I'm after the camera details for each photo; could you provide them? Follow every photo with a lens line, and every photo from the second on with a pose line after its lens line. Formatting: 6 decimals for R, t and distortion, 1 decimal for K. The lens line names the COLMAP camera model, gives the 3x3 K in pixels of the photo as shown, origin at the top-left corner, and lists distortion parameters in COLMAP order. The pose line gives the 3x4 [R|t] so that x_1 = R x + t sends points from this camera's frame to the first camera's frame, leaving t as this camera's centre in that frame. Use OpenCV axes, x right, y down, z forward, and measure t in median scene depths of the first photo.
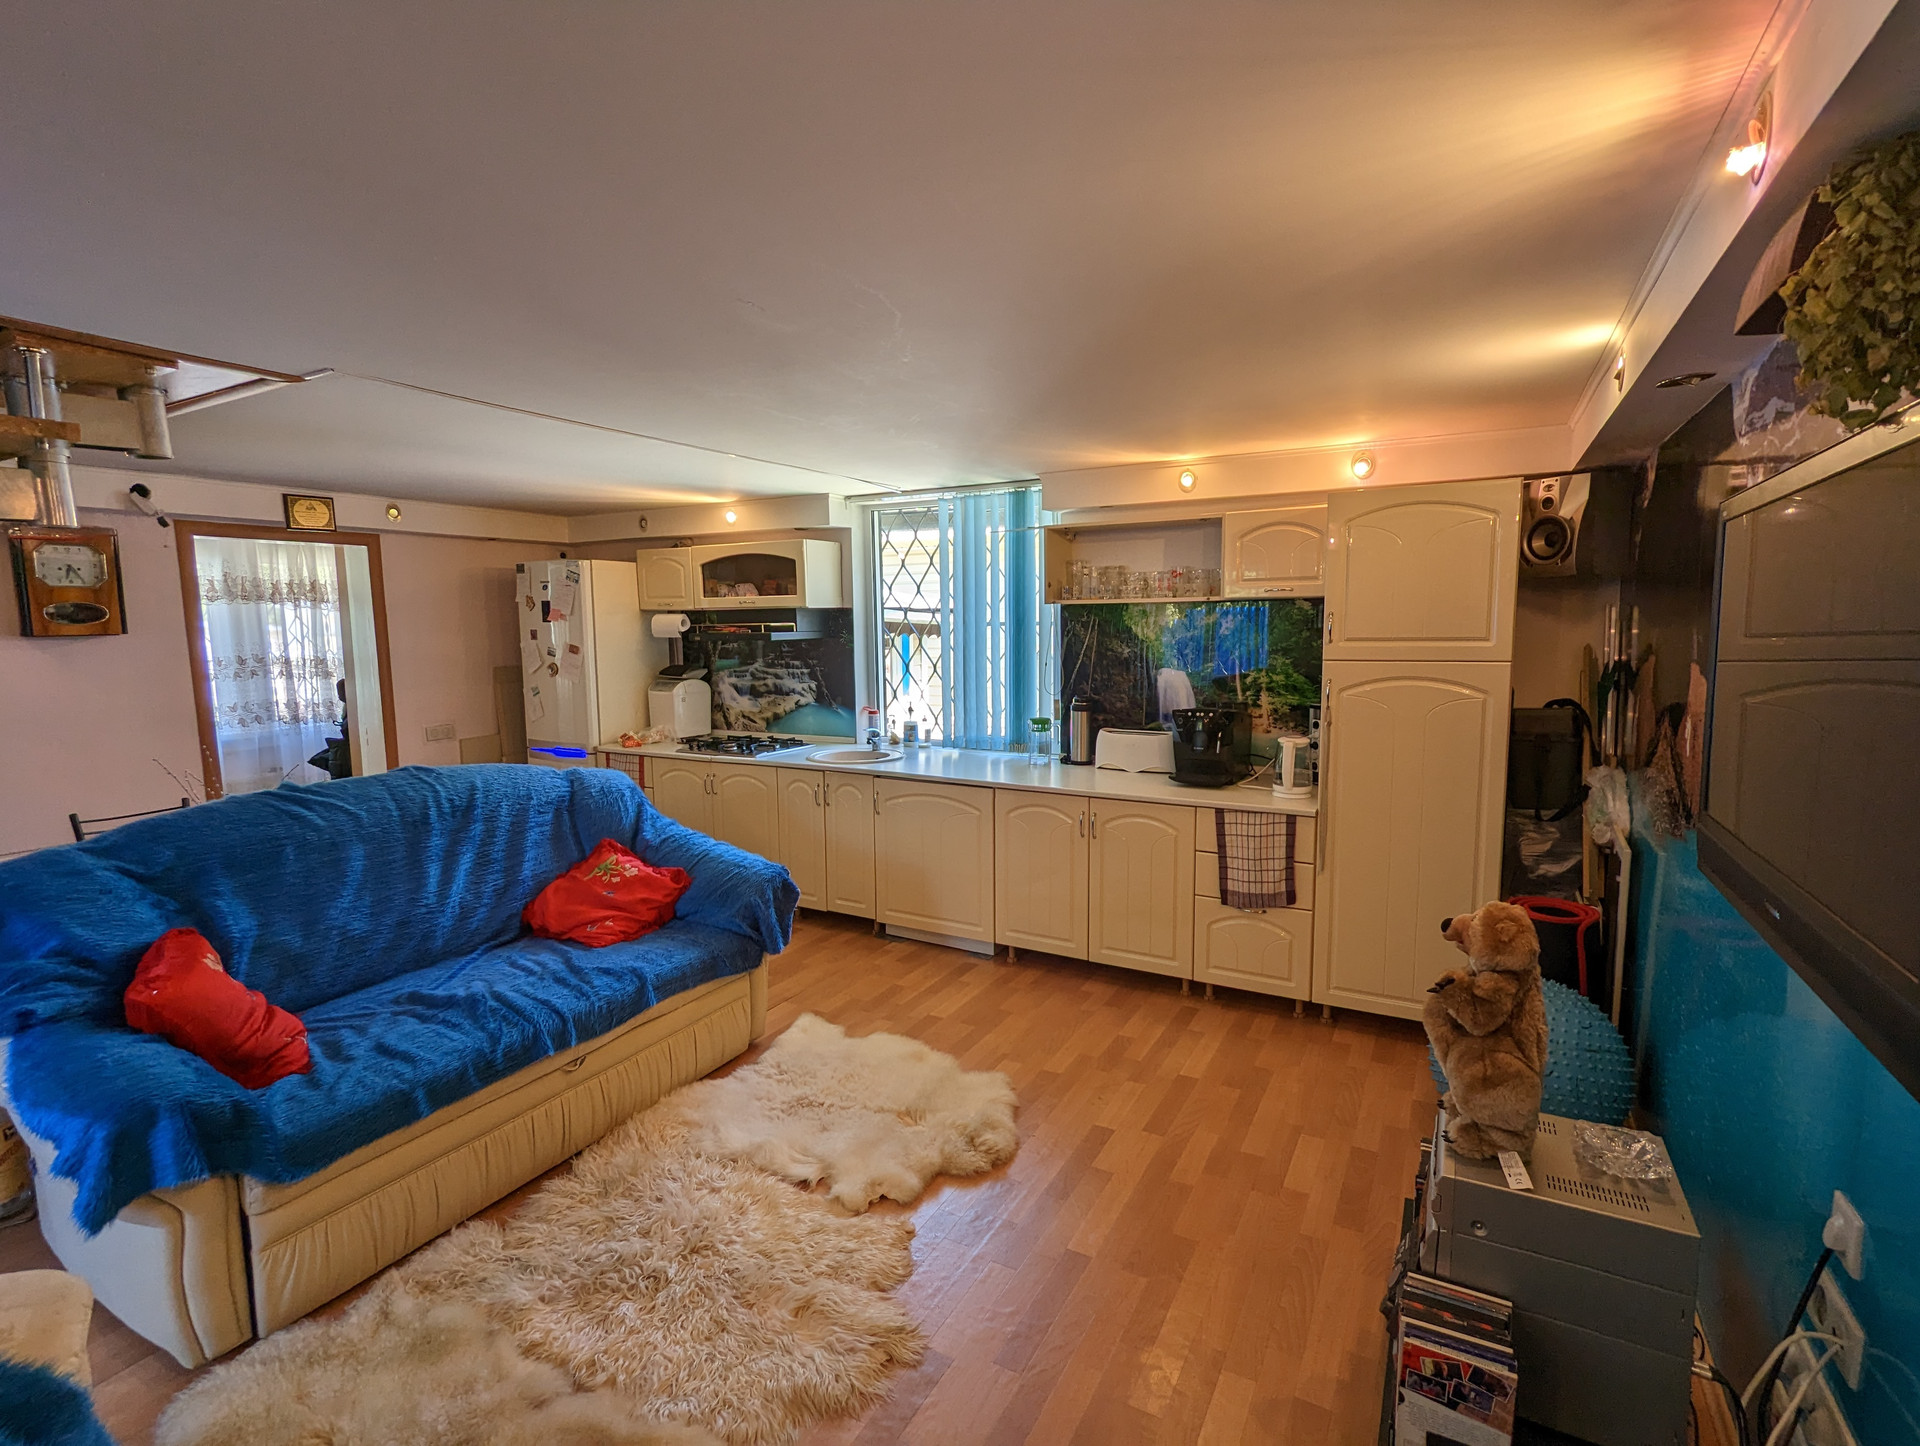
lens RADIAL K [[921.2, 0, 960.0], [0, 921.2, 723.0], [0, 0, 1]] dist [0.000088, 0.000053]
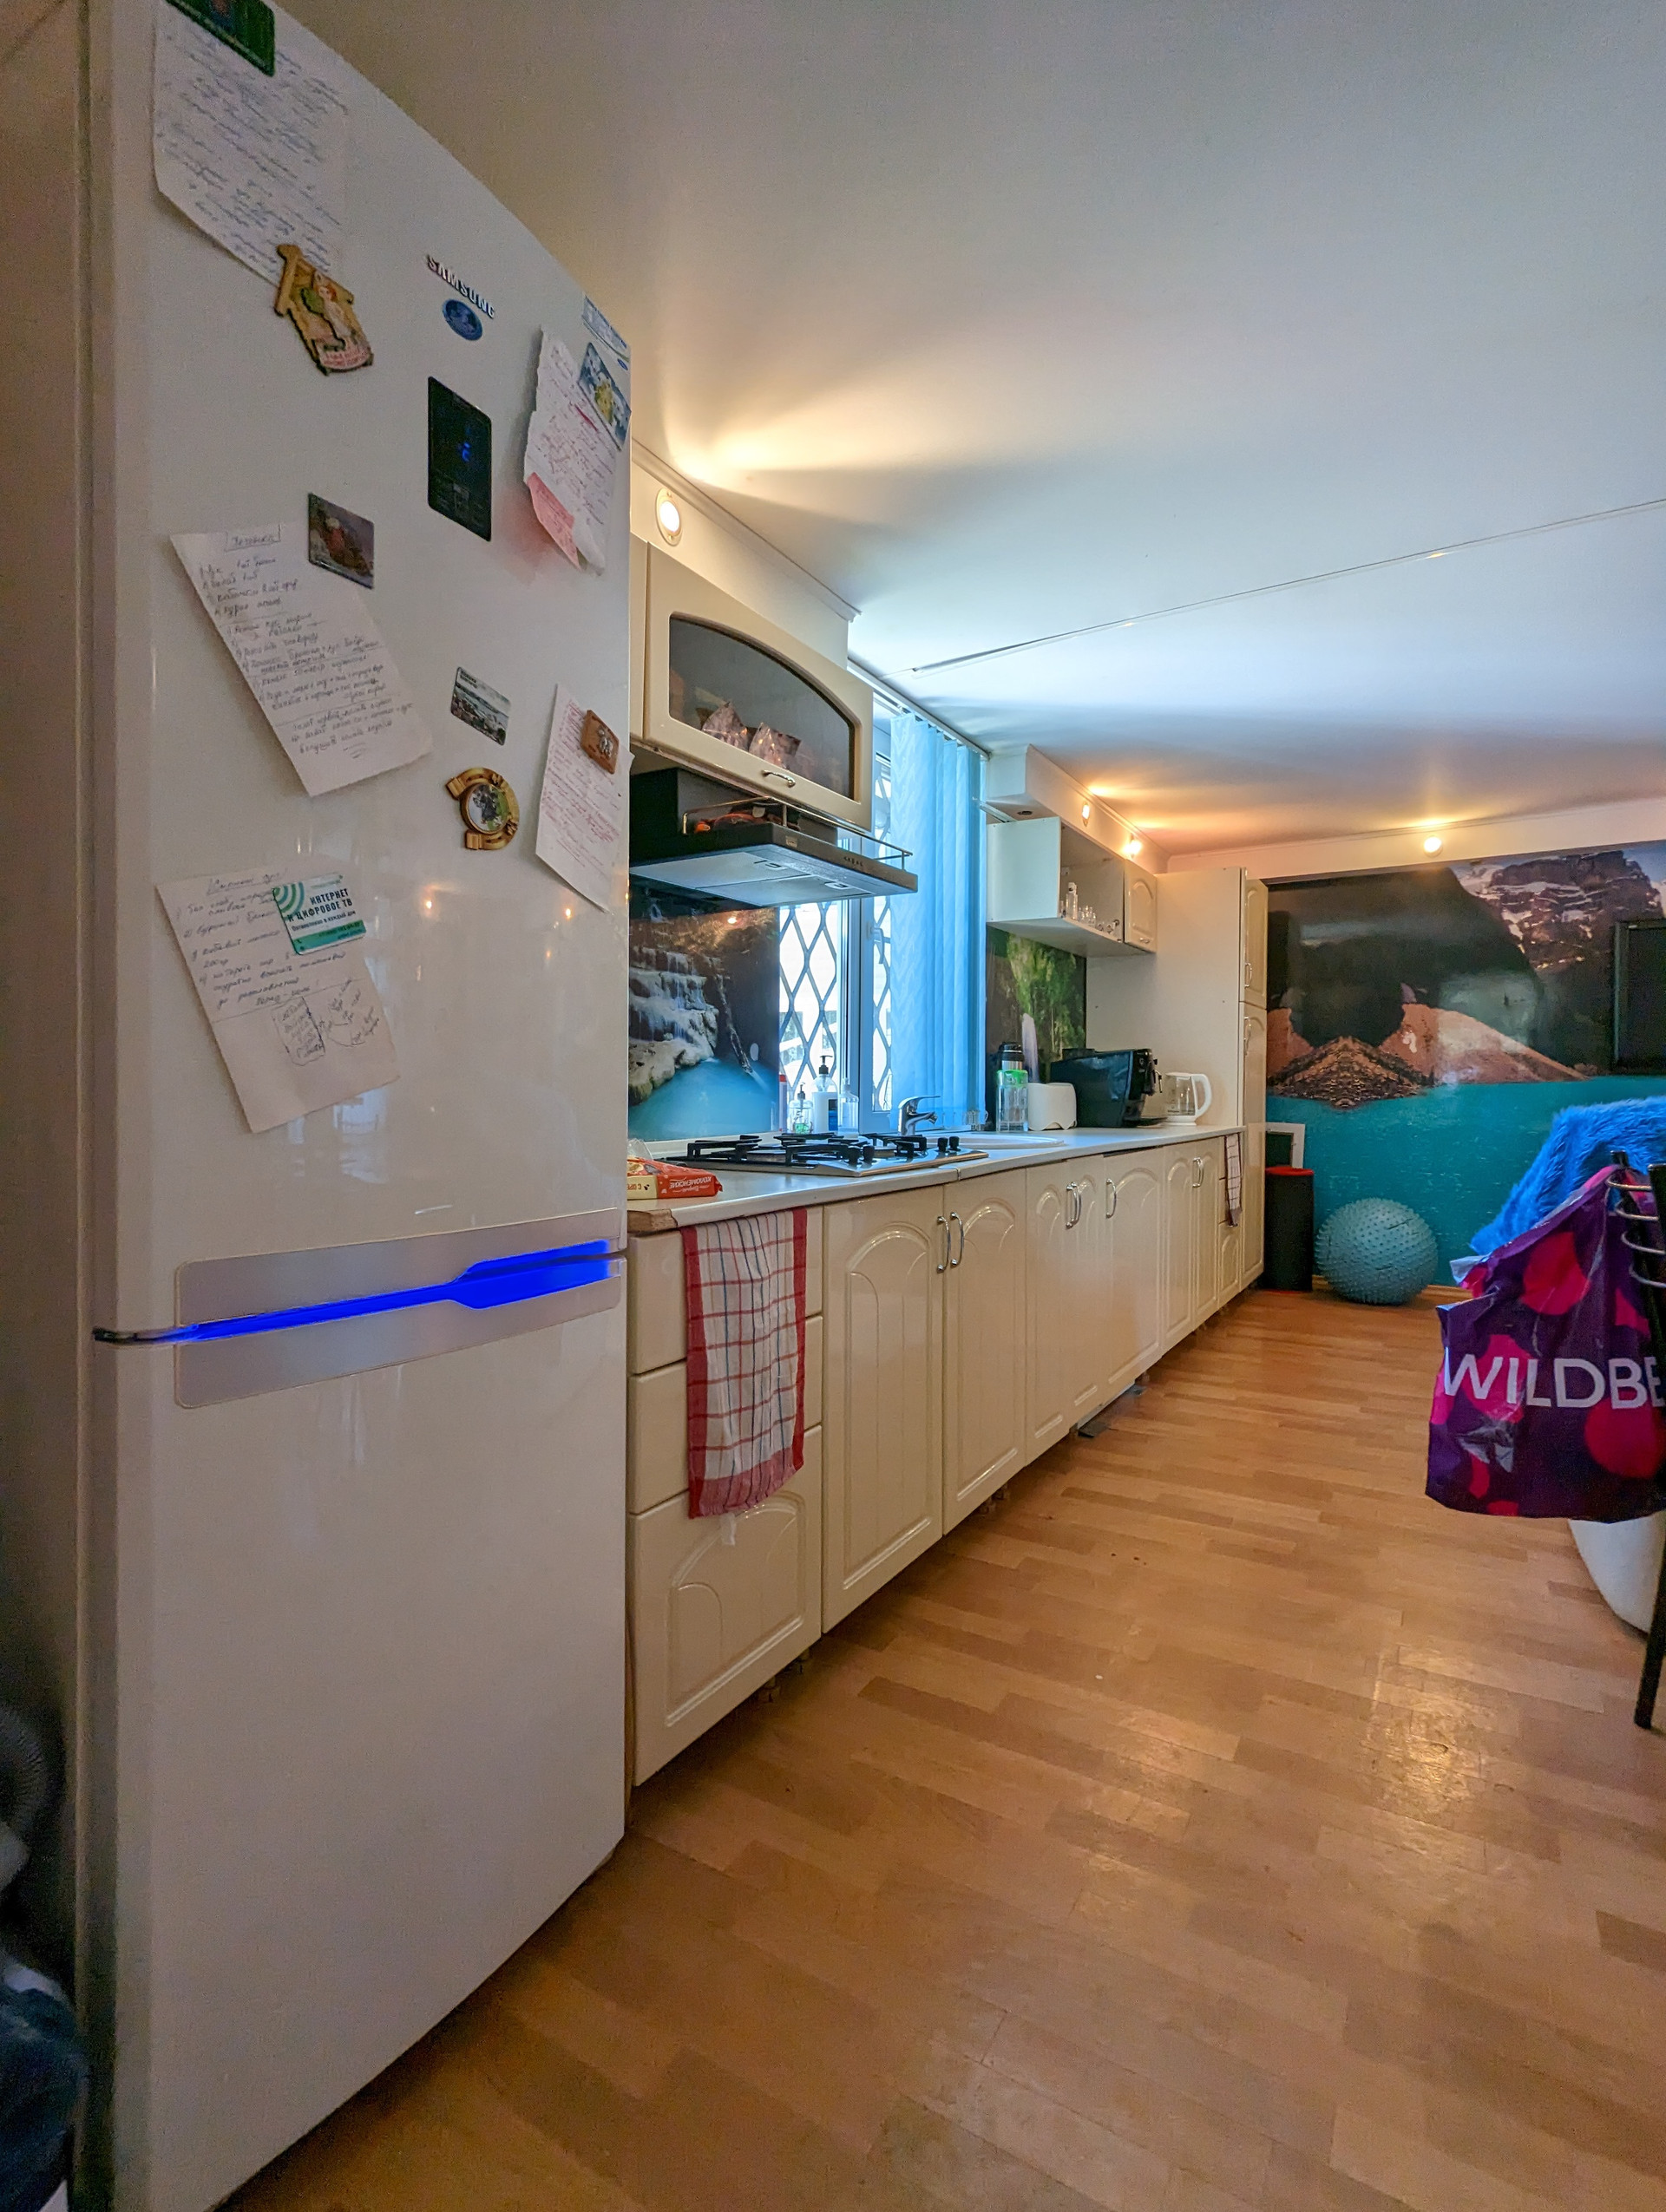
lens RADIAL K [[1061.4, 0, 833.0], [0, 1061.4, 1106.0], [0, 0, 1]] dist [0.000088, 0.000053]
pose [[0.054241, -0.004705, 0.998517, -0.650678], [0.102559, 0.994726, -0.000884, 0.005713], [-0.993247, 0.102455, 0.054438, 0.943410]]
